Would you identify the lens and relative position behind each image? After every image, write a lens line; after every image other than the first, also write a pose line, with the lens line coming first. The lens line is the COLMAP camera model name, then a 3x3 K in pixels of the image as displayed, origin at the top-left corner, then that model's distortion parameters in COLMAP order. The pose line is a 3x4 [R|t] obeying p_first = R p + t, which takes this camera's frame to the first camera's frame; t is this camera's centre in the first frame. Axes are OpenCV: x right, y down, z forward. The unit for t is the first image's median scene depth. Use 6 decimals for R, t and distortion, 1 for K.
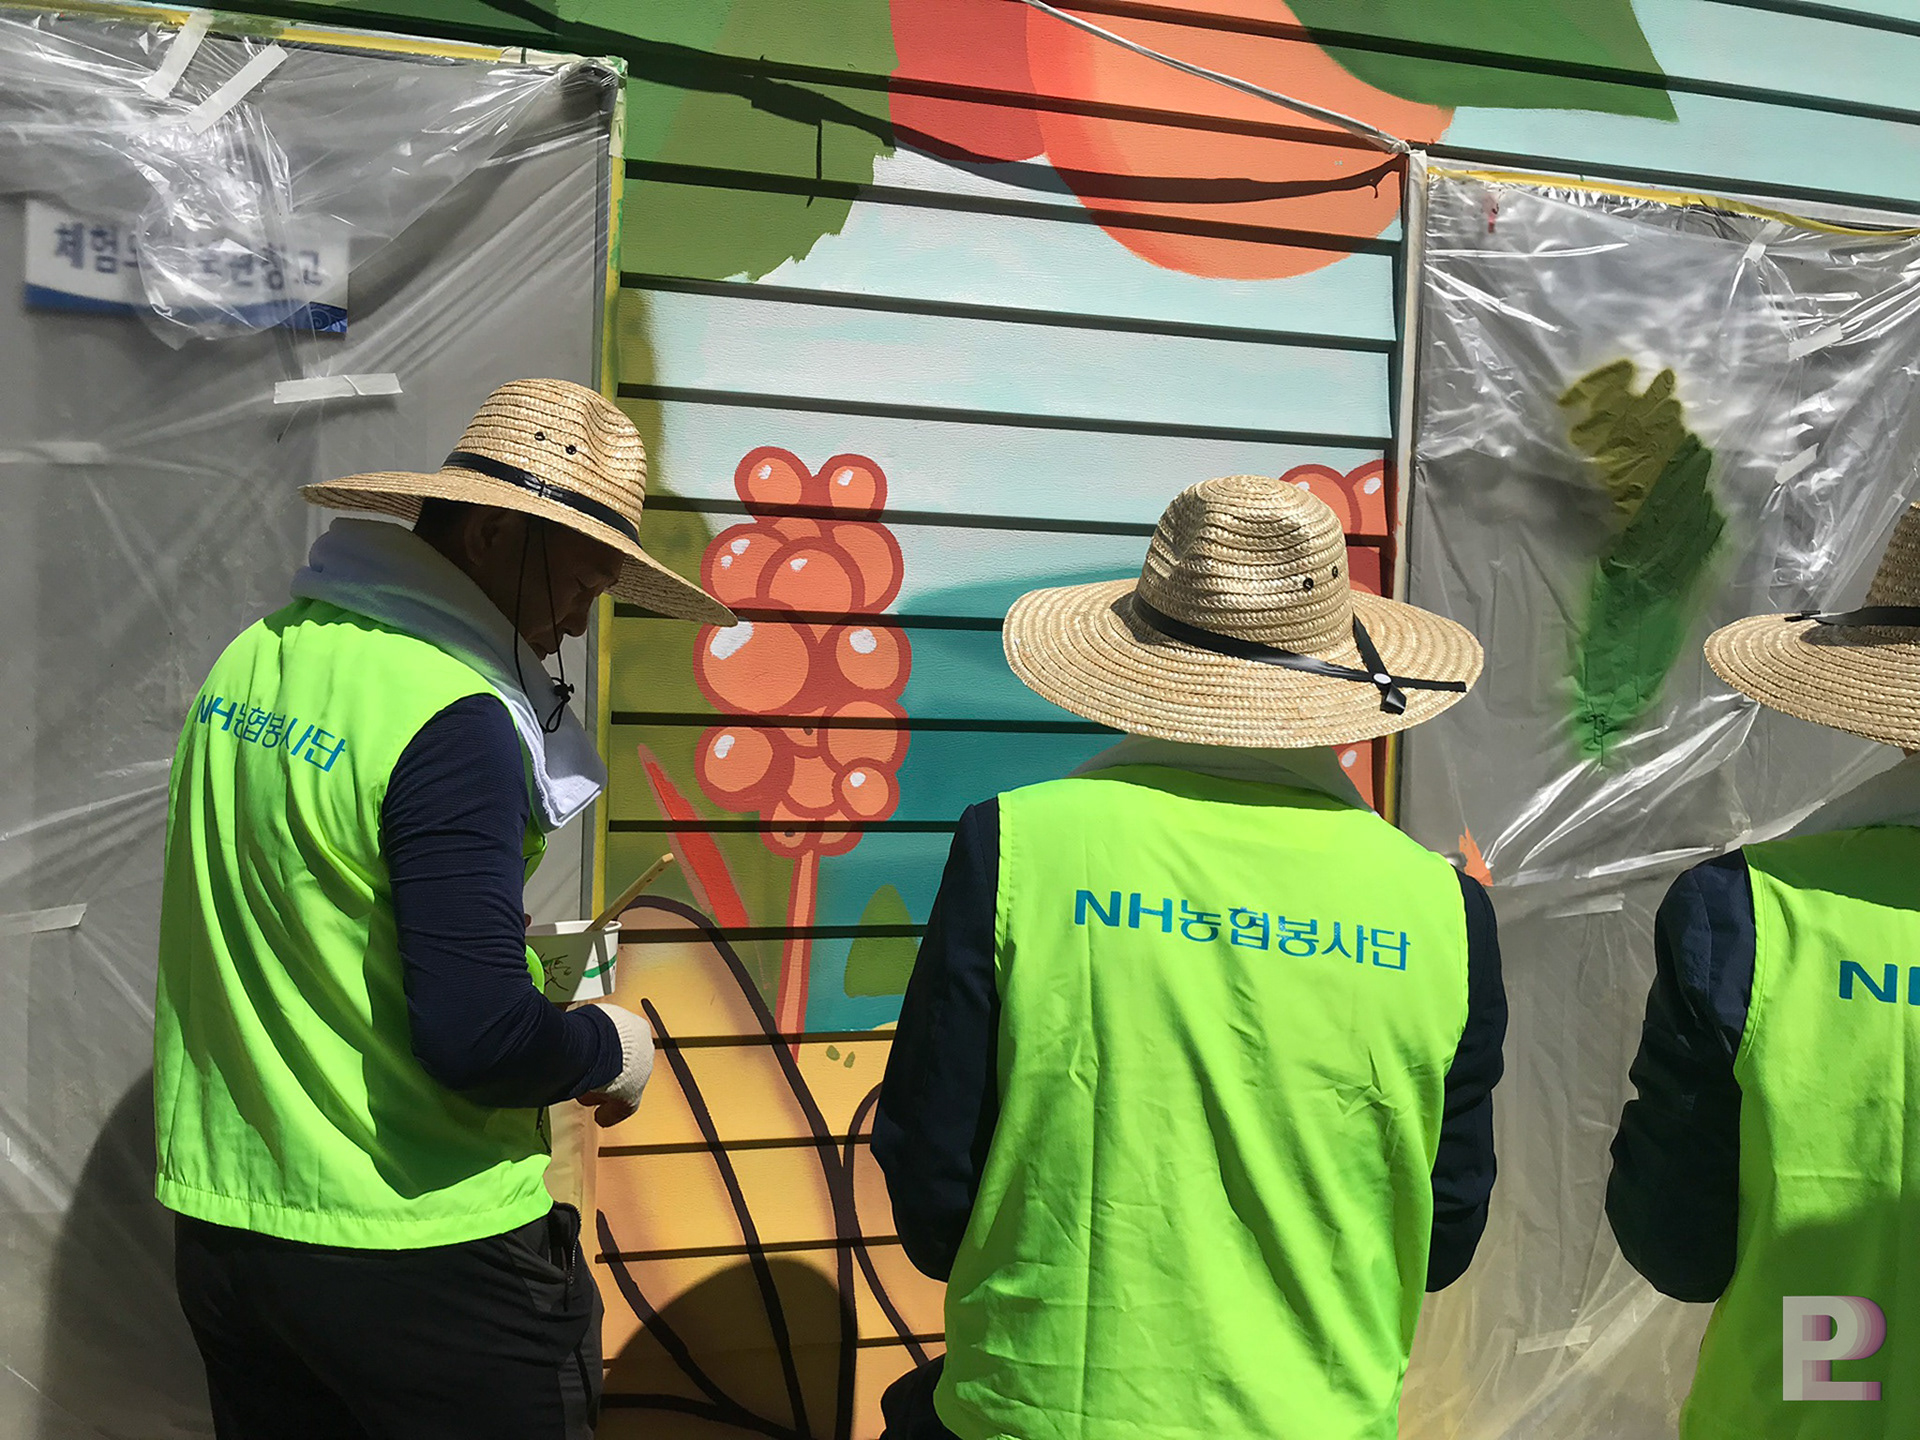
lens RADIAL K [[1570.1, 0, 952.0], [0, 1570.1, 705.4], [0, 0, 1]] dist [0.013569, -0.014744]
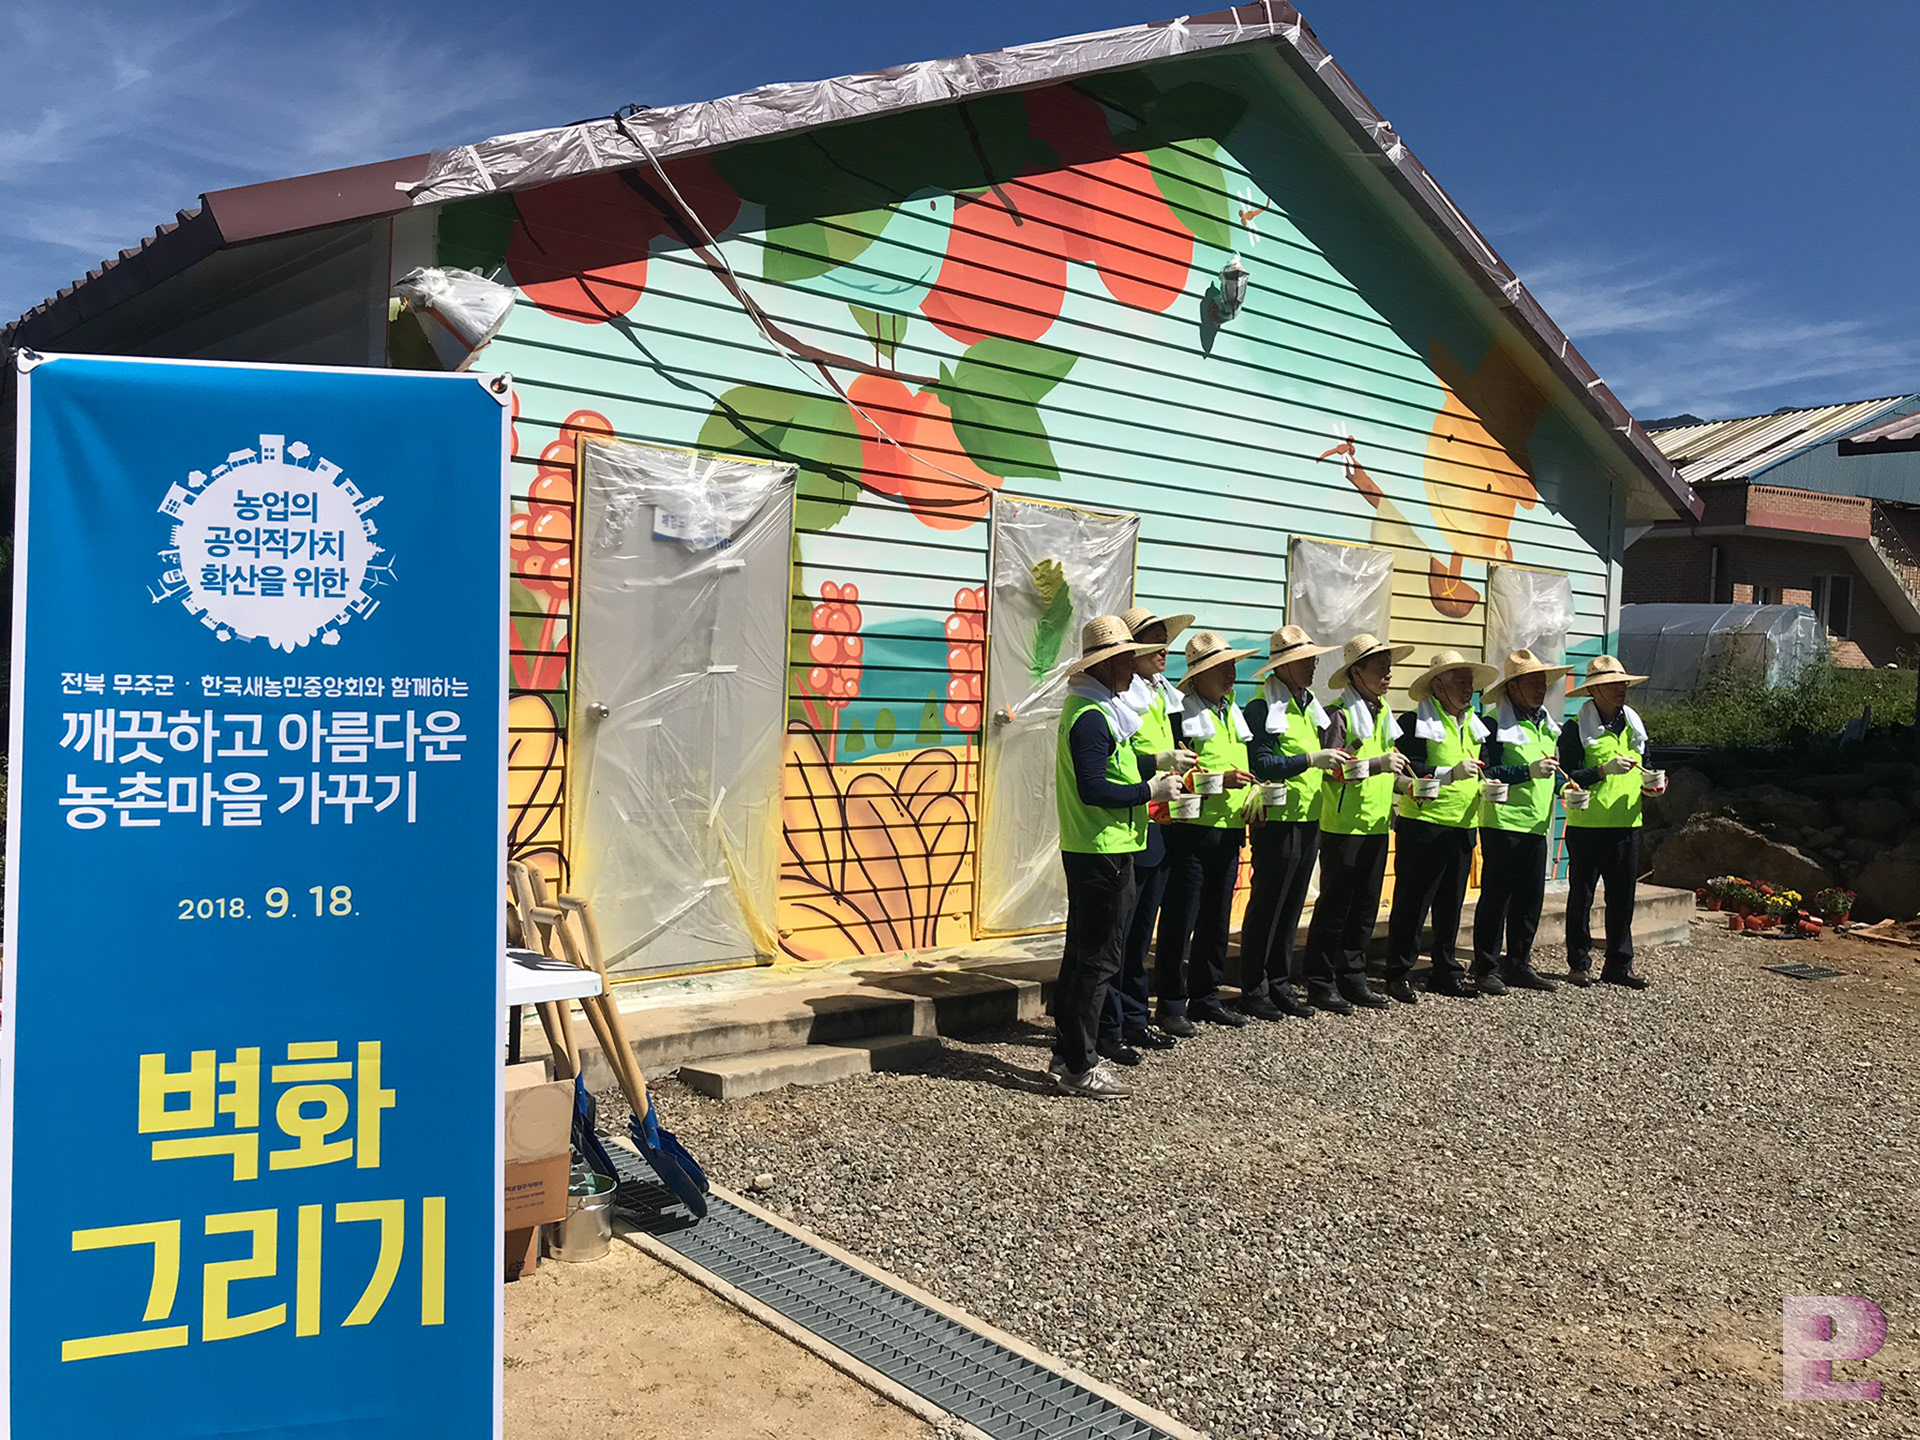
lens RADIAL K [[1570.1, 0, 968.8], [0, 1570.1, 735.1], [0, 0, 1]] dist [0.013569, -0.014744]
pose [[0.887034, -0.012524, 0.461534, -1.341917], [-0.000816, 0.999588, 0.028693, 0.059432], [-0.461703, -0.025828, 0.886658, -1.987792]]
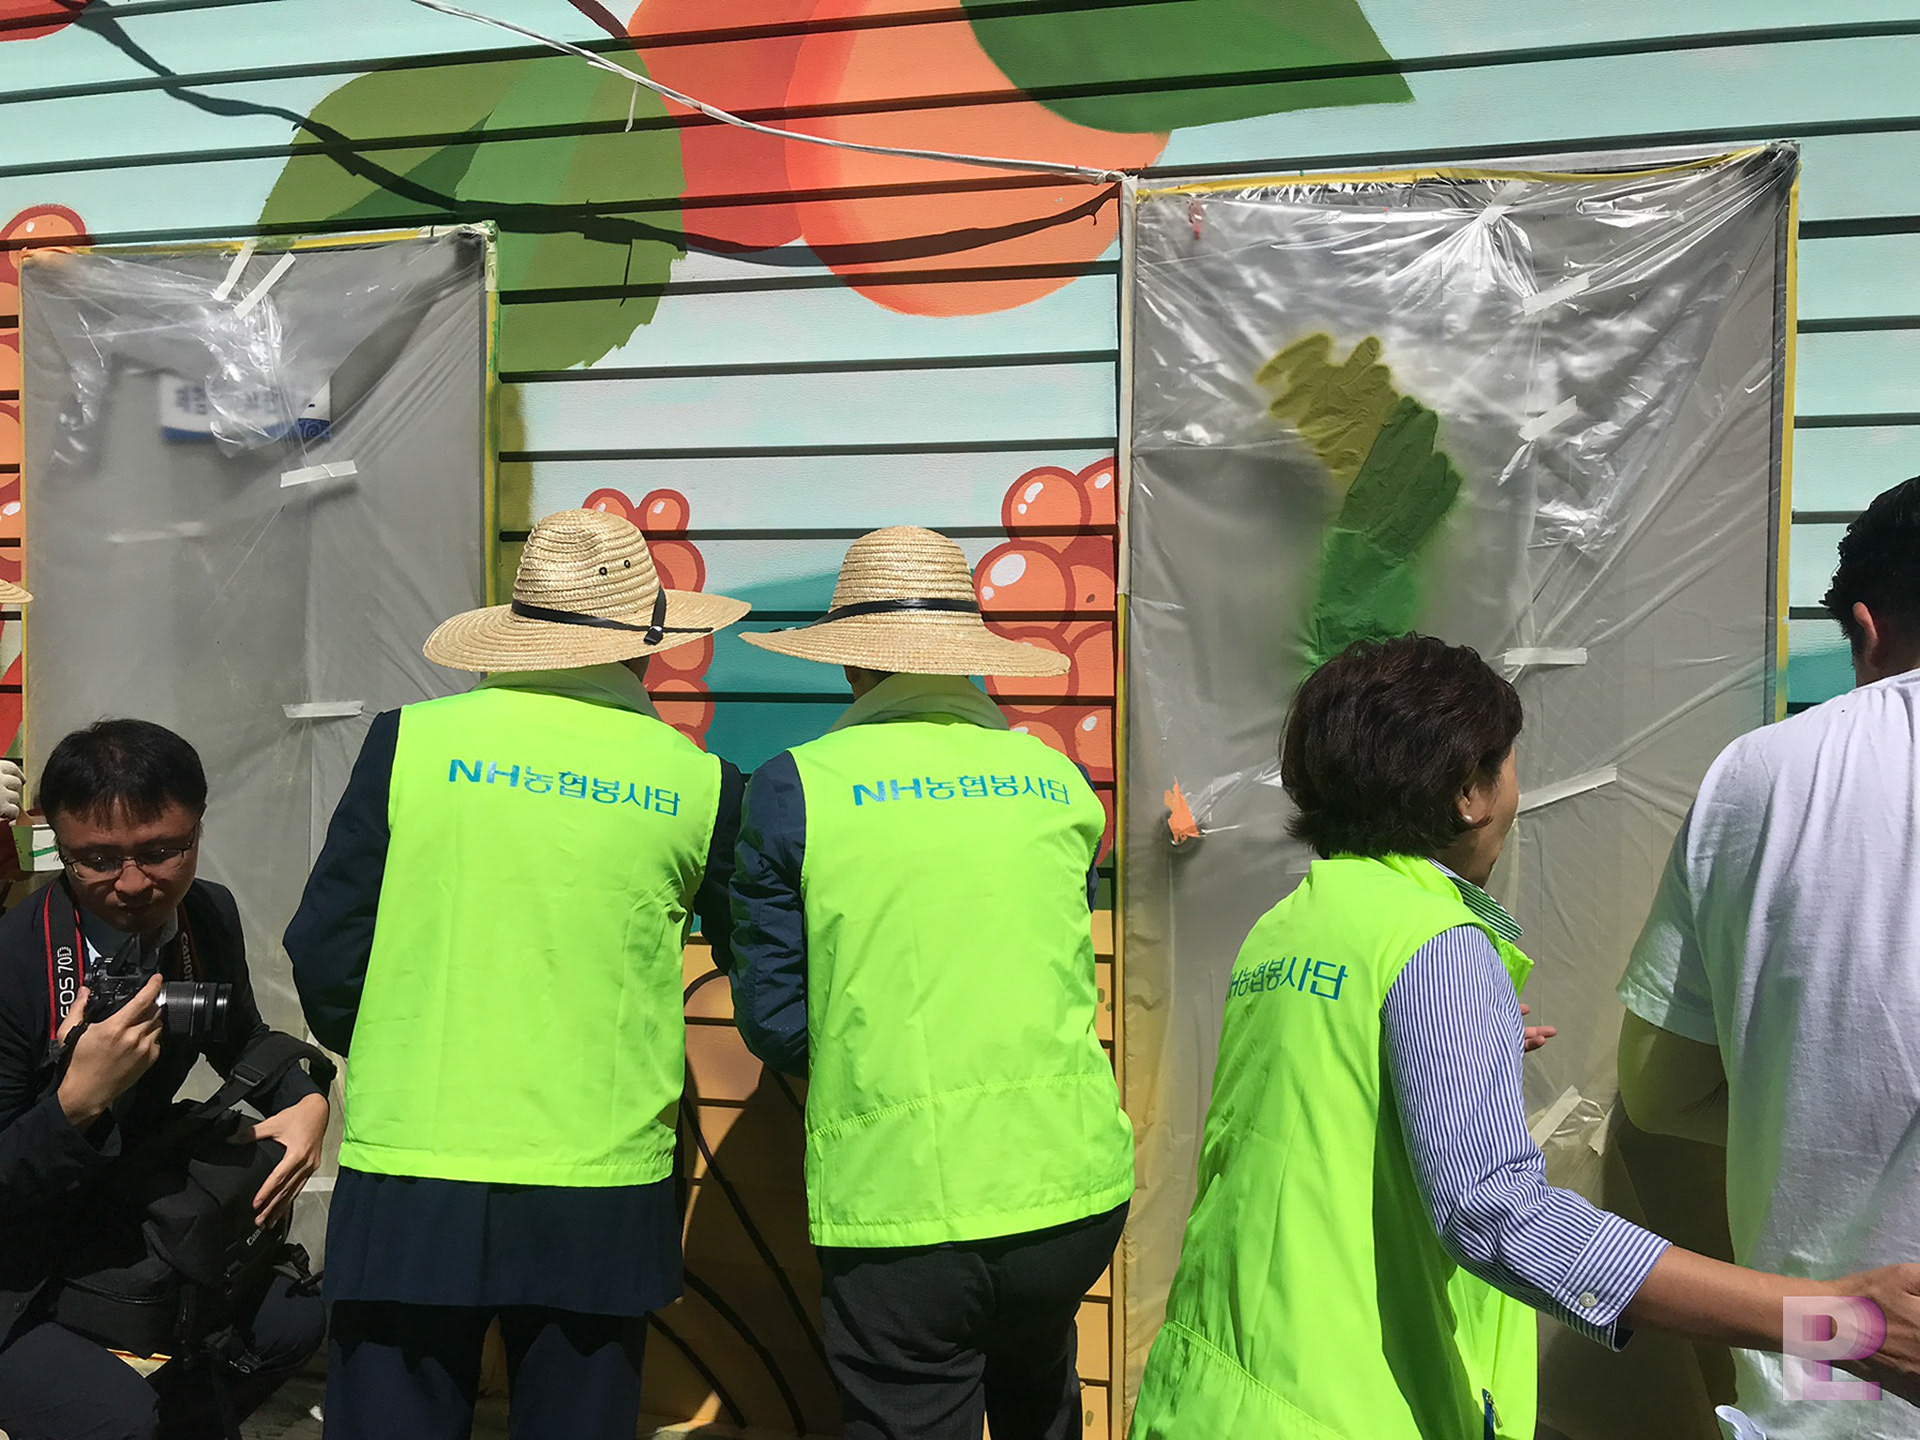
lens RADIAL K [[1570.1, 0, 968.6], [0, 1570.1, 709.2], [0, 0, 1]] dist [0.013569, -0.014744]
pose [[0.890861, -0.014292, -0.454052, 0.751061], [0.007739, 0.999837, -0.016286, 0.045249], [0.454211, 0.010994, 0.890826, -0.044140]]
